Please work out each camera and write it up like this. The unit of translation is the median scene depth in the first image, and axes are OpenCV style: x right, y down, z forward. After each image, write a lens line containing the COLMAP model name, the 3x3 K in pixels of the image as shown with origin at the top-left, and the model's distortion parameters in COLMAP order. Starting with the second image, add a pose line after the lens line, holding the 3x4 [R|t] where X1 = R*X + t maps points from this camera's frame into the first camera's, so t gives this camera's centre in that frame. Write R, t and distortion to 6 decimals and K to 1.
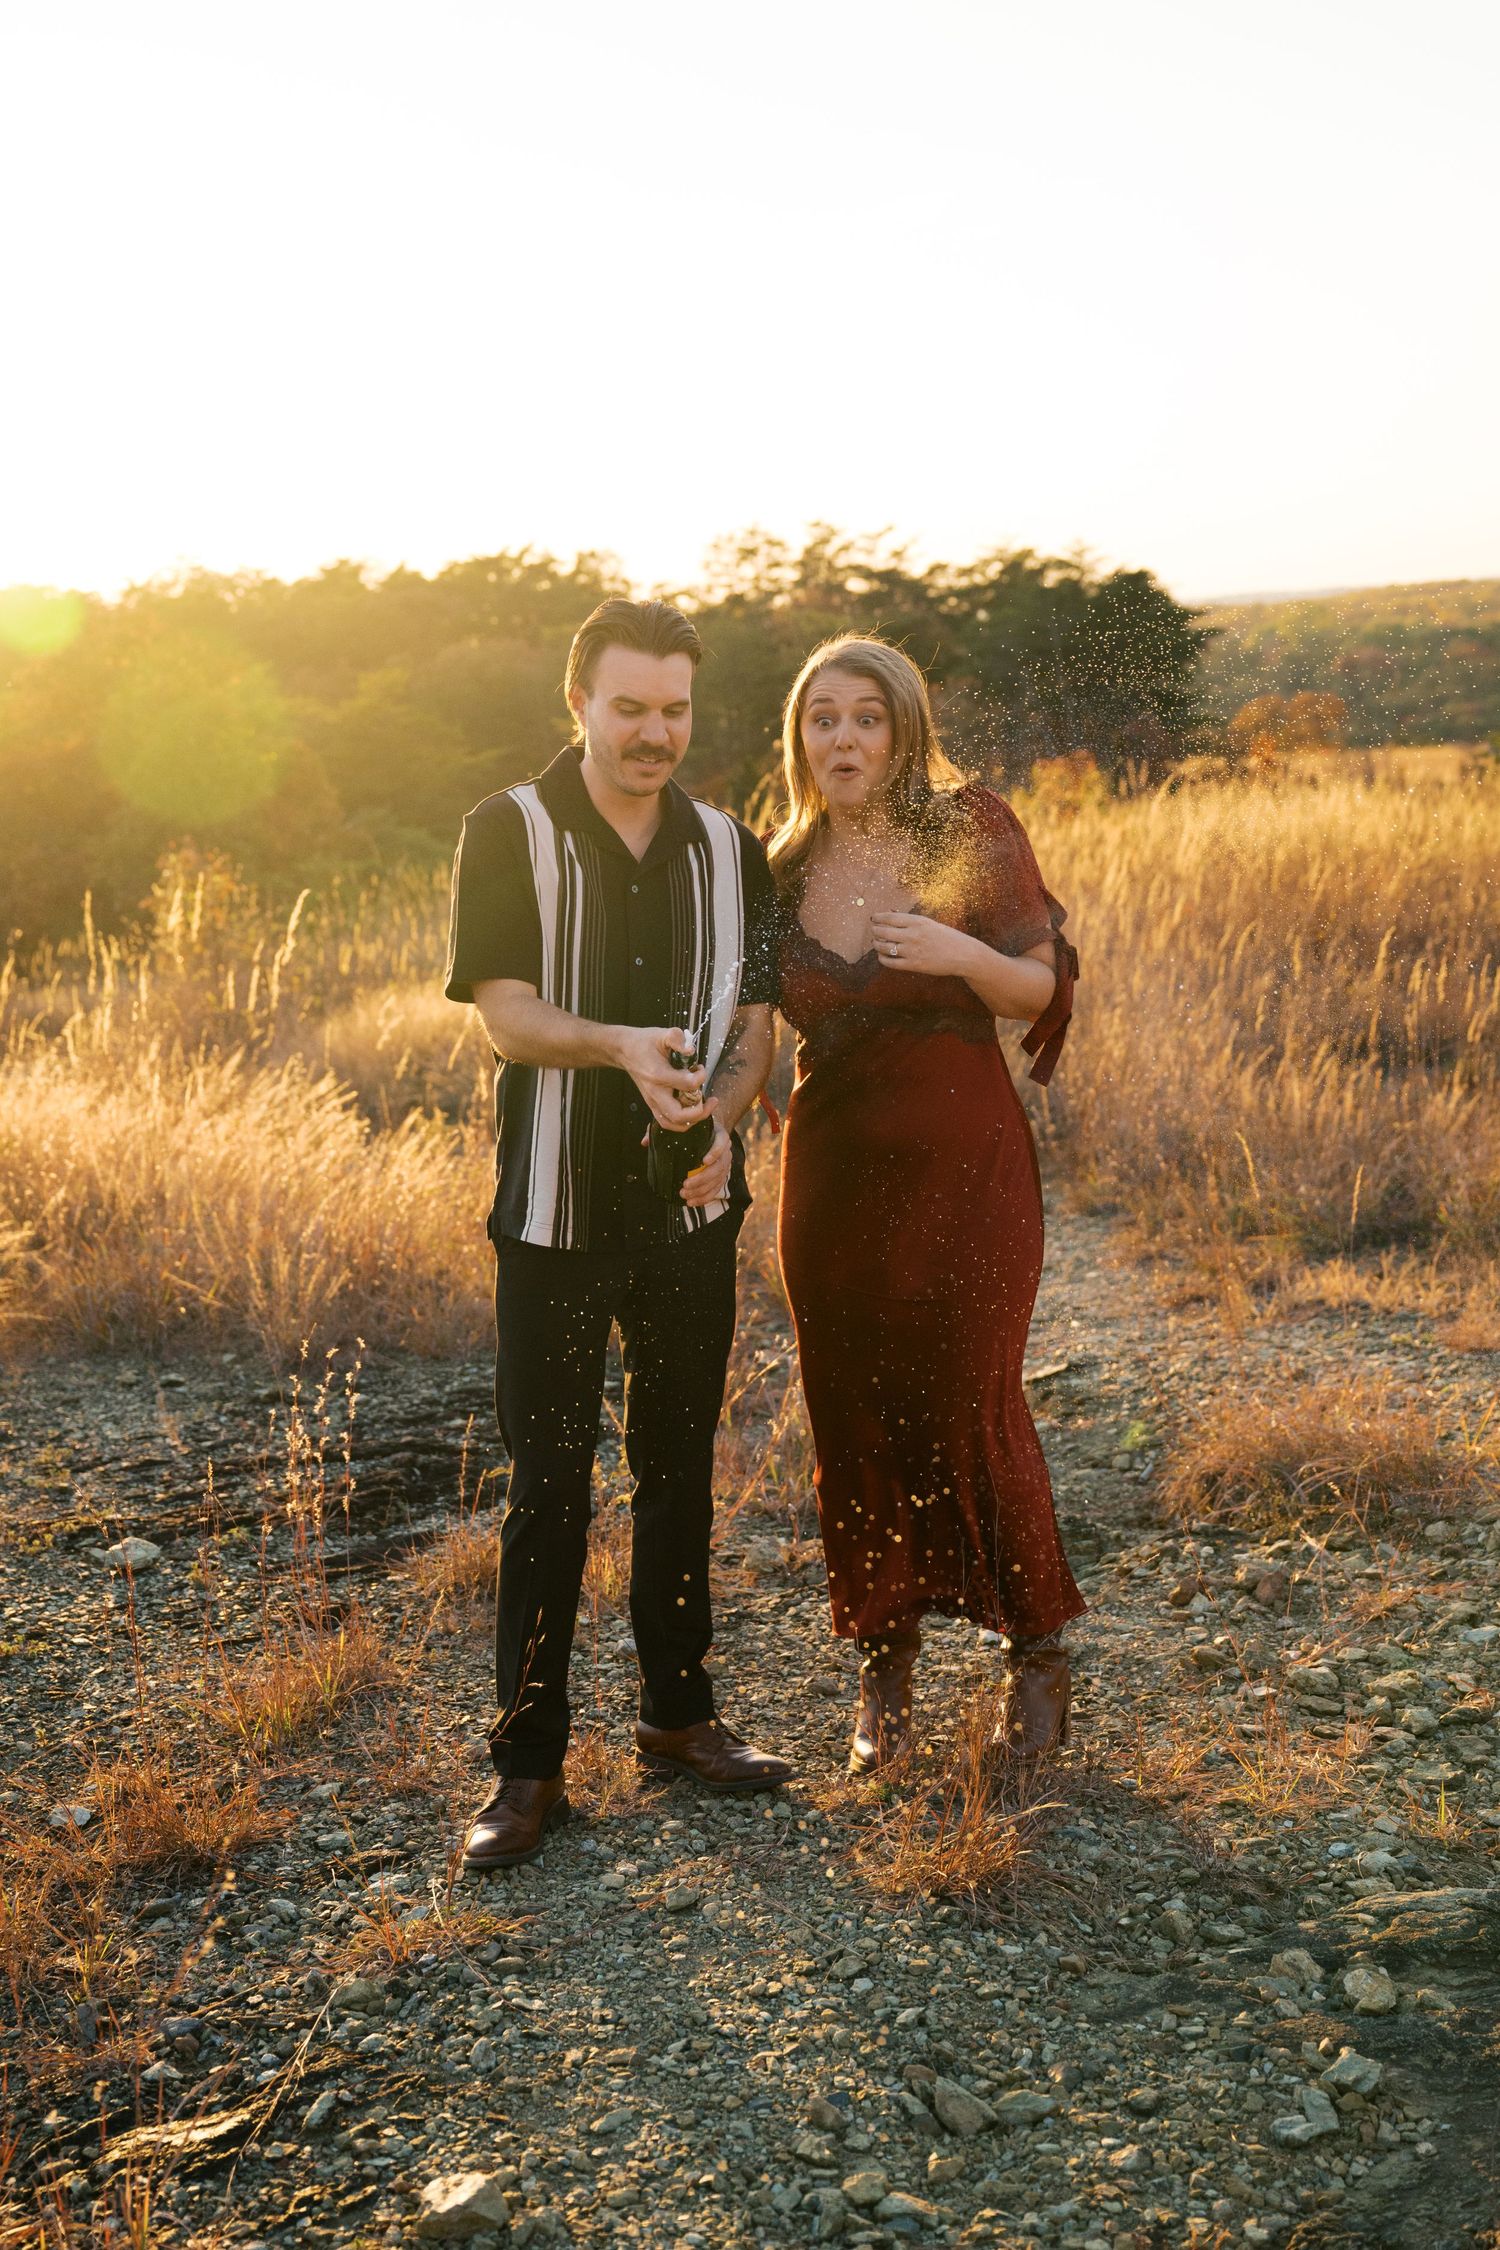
lens RADIAL K [[3026.7, 0, 765.4], [0, 3026.7, 1127.1], [0, 0, 1]] dist [0.002175, 0.007066]
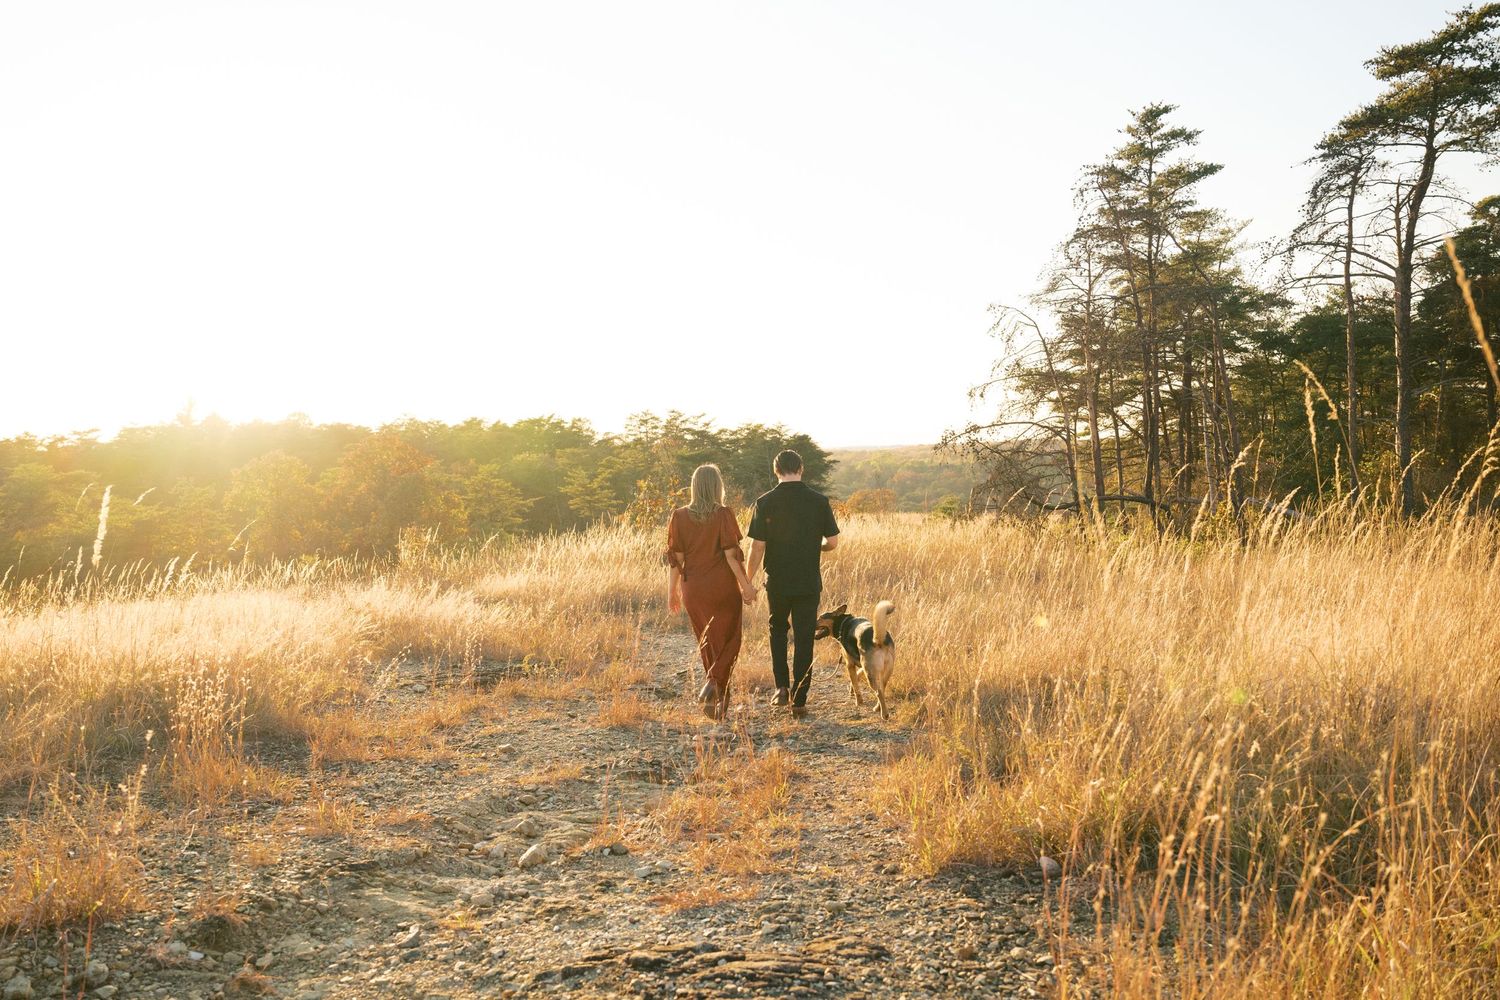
lens RADIAL K [[1305.5, 0, 693.3], [0, 1305.5, 499.4], [0, 0, 1]] dist [-0.008585, -0.004037]
pose [[0.998789, 0.036974, 0.032446, 0.070642], [-0.032511, 0.991151, -0.128693, 0.110677], [-0.036917, 0.127482, 0.991154, -0.666280]]
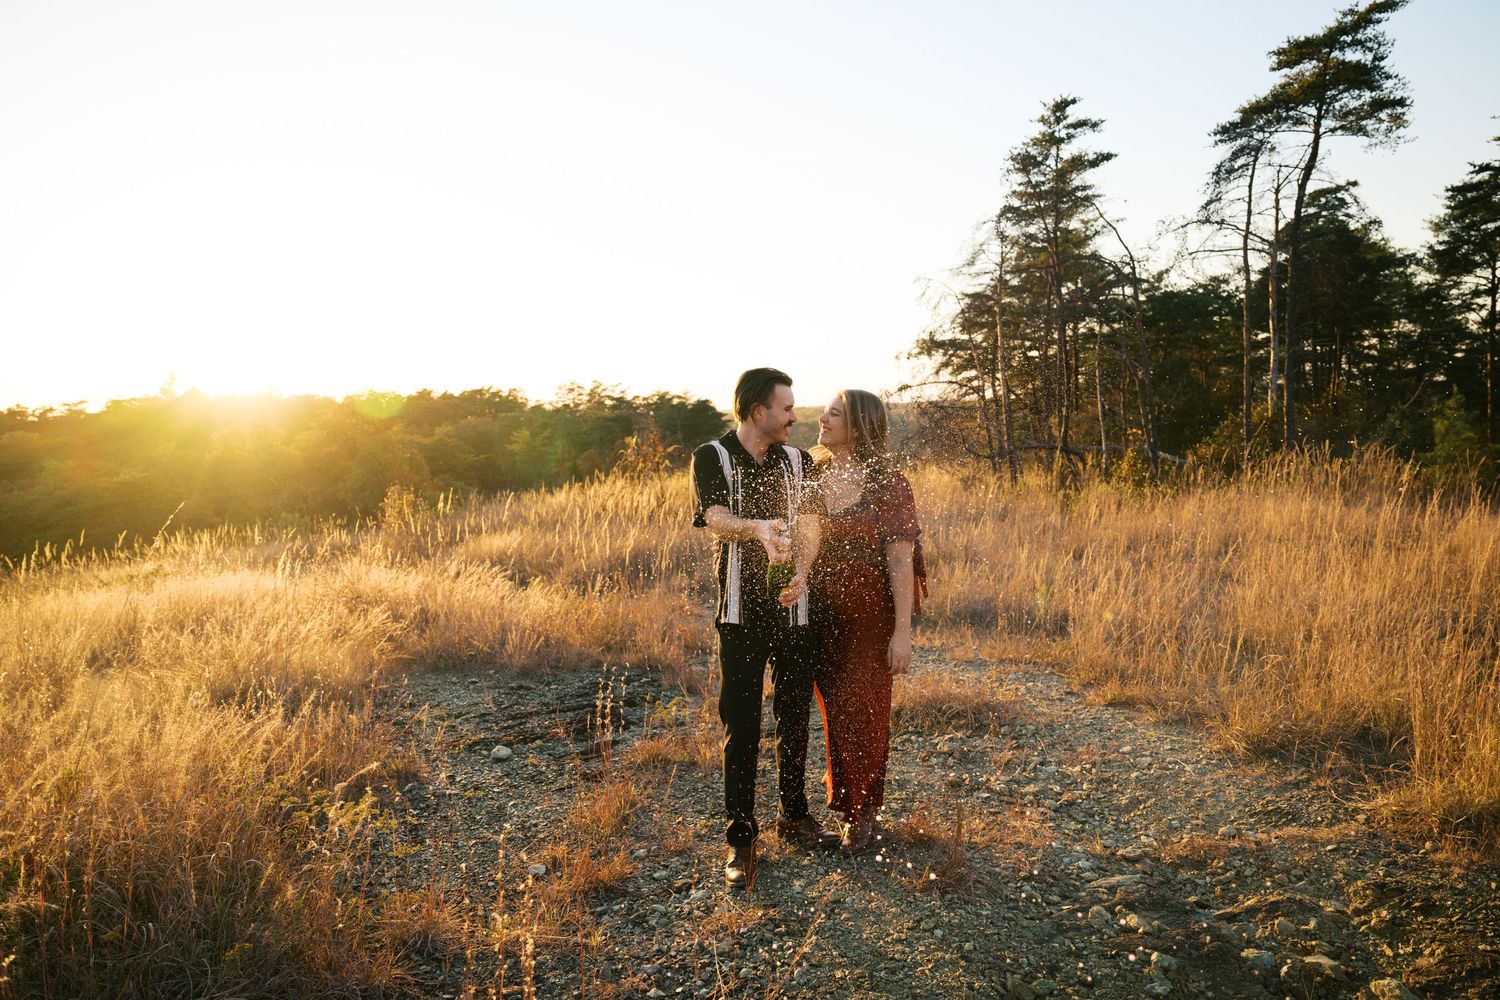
lens RADIAL K [[1032.0, 0, 750.0], [0, 1032.0, 500.0], [0, 0, 1]] dist [-0.001780, 0.004619]
pose [[0.985120, 0.012203, 0.171433, -0.162171], [0.002401, 0.996402, -0.084721, 0.007774], [-0.171850, 0.083872, 0.981546, 0.125590]]
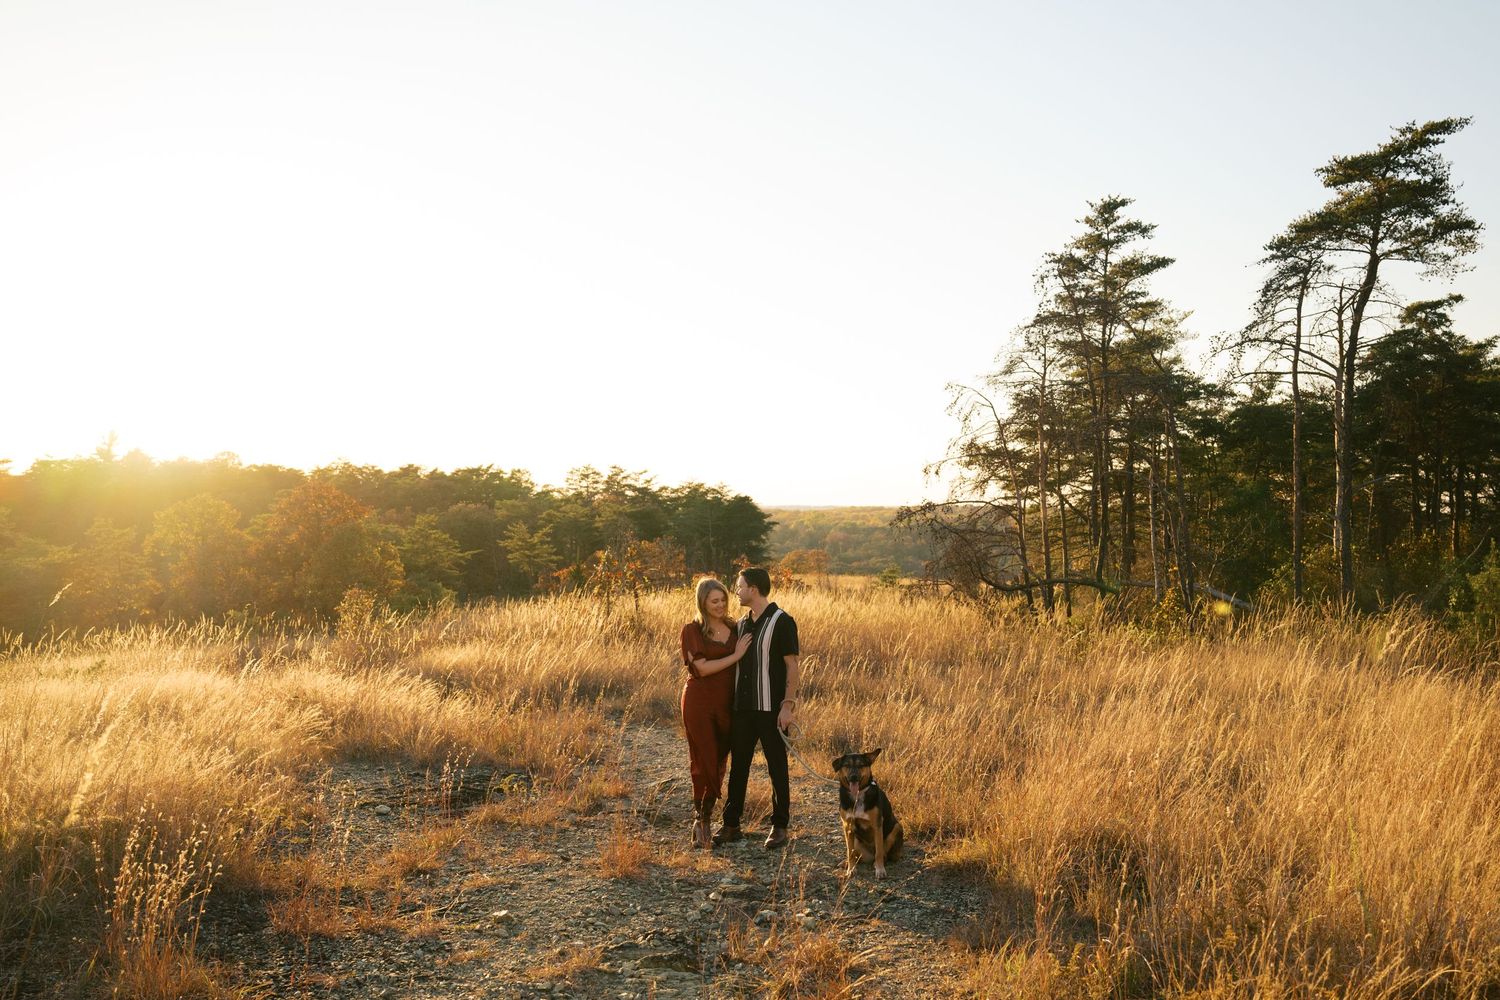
lens RADIAL K [[1293.2, 0, 756.1], [0, 1293.2, 497.6], [0, 0, 1]] dist [-0.001741, -0.000105]
pose [[0.989038, 0.075709, 0.126774, -0.008127], [-0.052578, 0.982849, -0.176759, 0.034501], [-0.137981, 0.168156, 0.976056, -0.532123]]
